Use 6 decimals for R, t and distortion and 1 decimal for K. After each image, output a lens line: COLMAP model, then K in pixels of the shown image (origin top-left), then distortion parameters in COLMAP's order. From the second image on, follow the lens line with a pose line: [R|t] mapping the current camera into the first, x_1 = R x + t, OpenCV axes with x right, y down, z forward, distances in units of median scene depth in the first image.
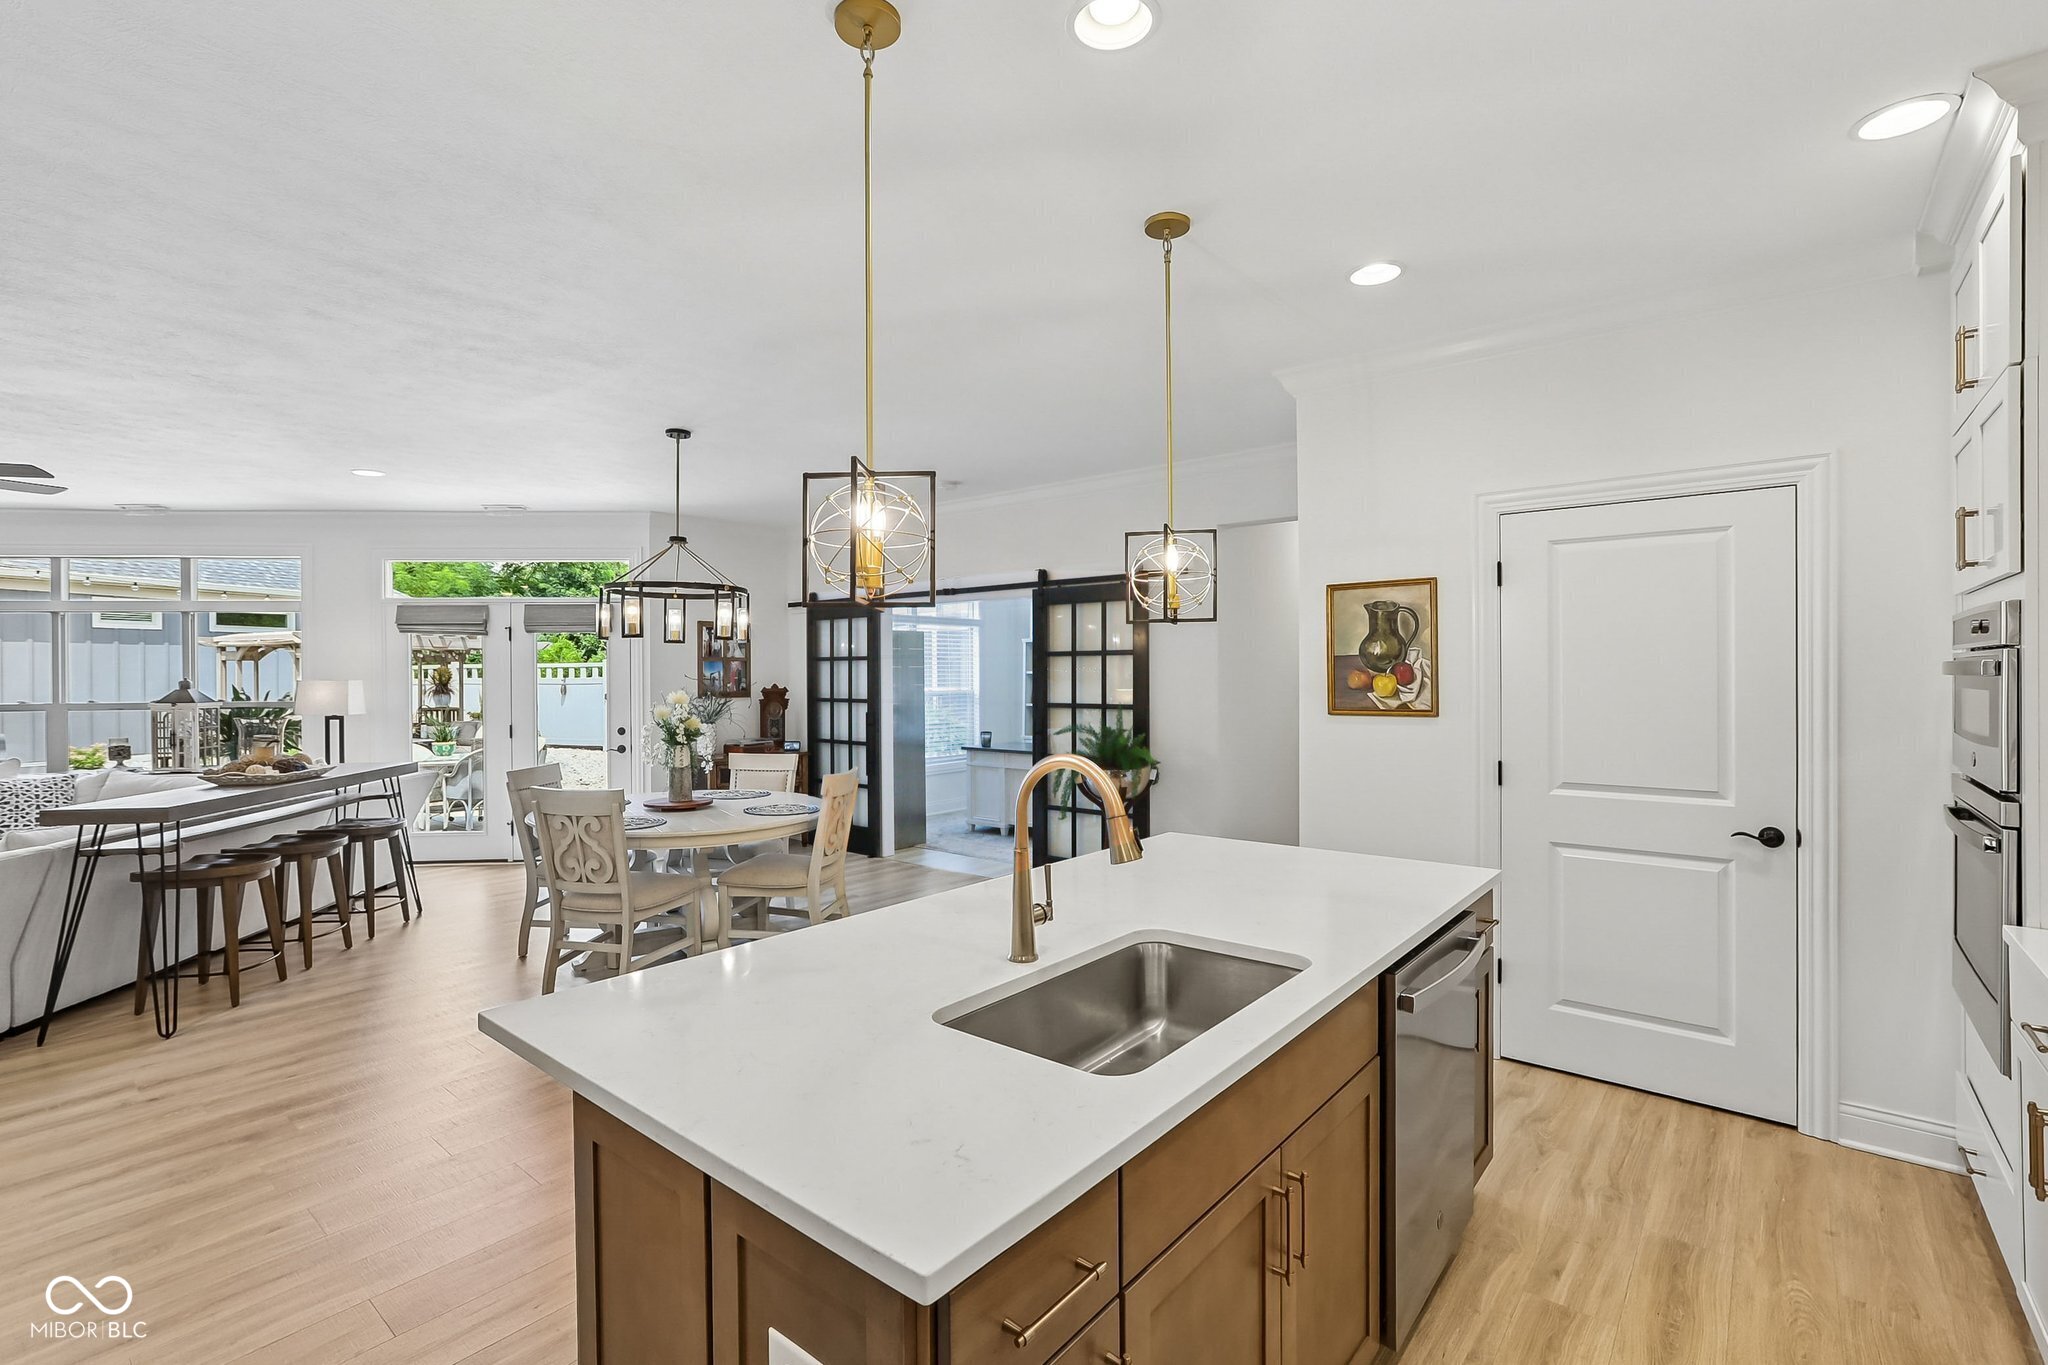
lens RADIAL K [[938.7, 0, 1025.5], [0, 938.7, 683.3], [0, 0, 1]] dist [-0.026725, 0.001318]
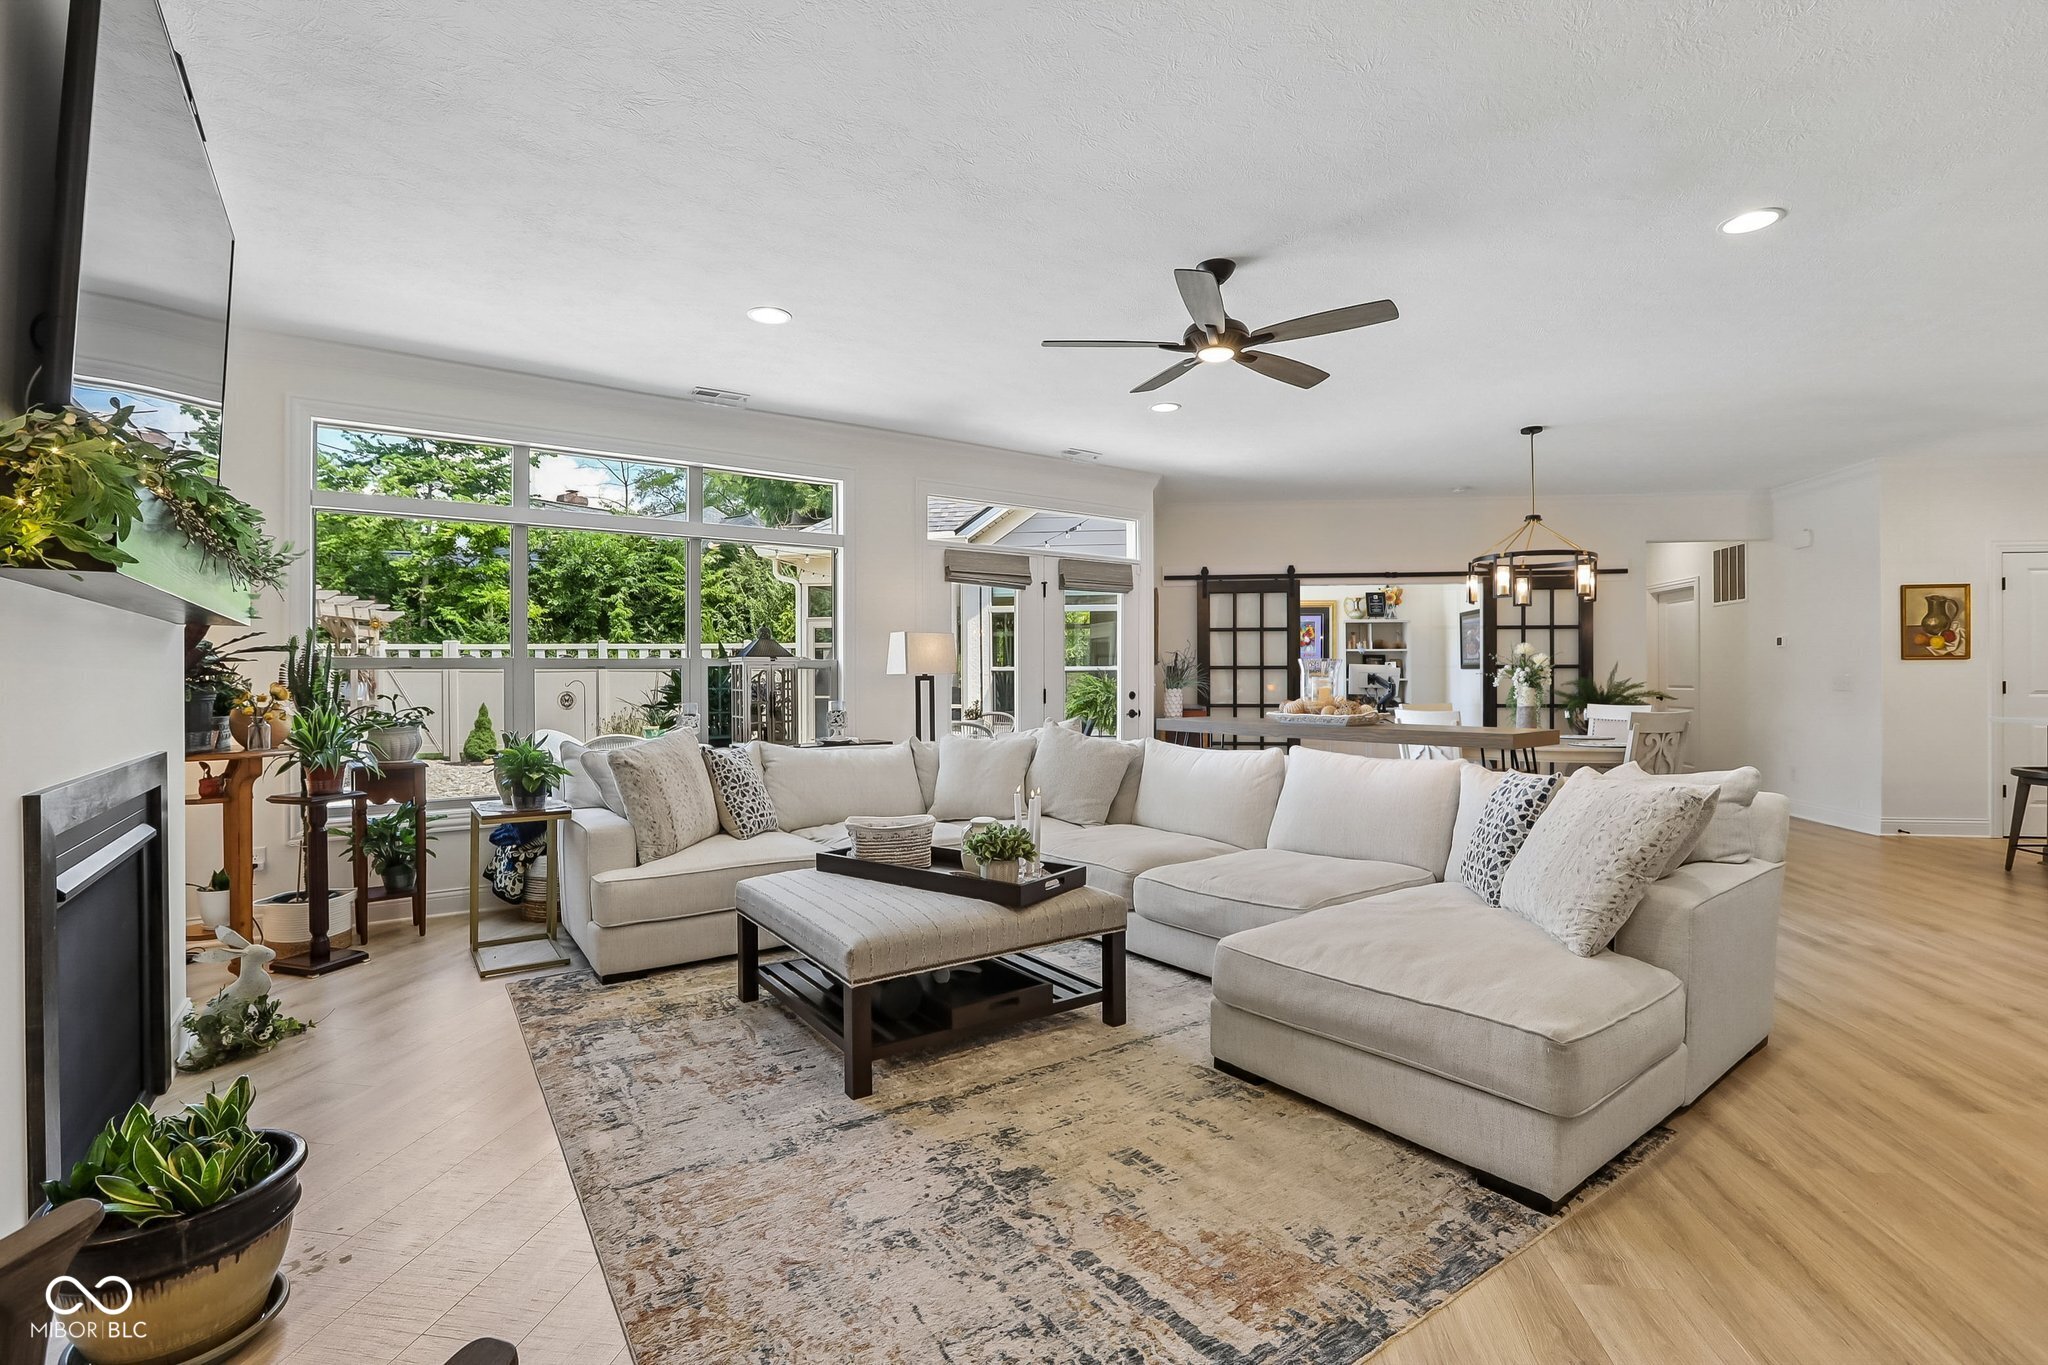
lens RADIAL K [[938.7, 0, 1031.6], [0, 938.7, 688.0], [0, 0, 1]] dist [-0.026725, 0.001318]
pose [[0.860275, -0.001528, 0.509828, -1.996643], [0.002667, 0.999995, -0.001503, 0.087173], [-0.509823, 0.002653, 0.860275, 0.373933]]
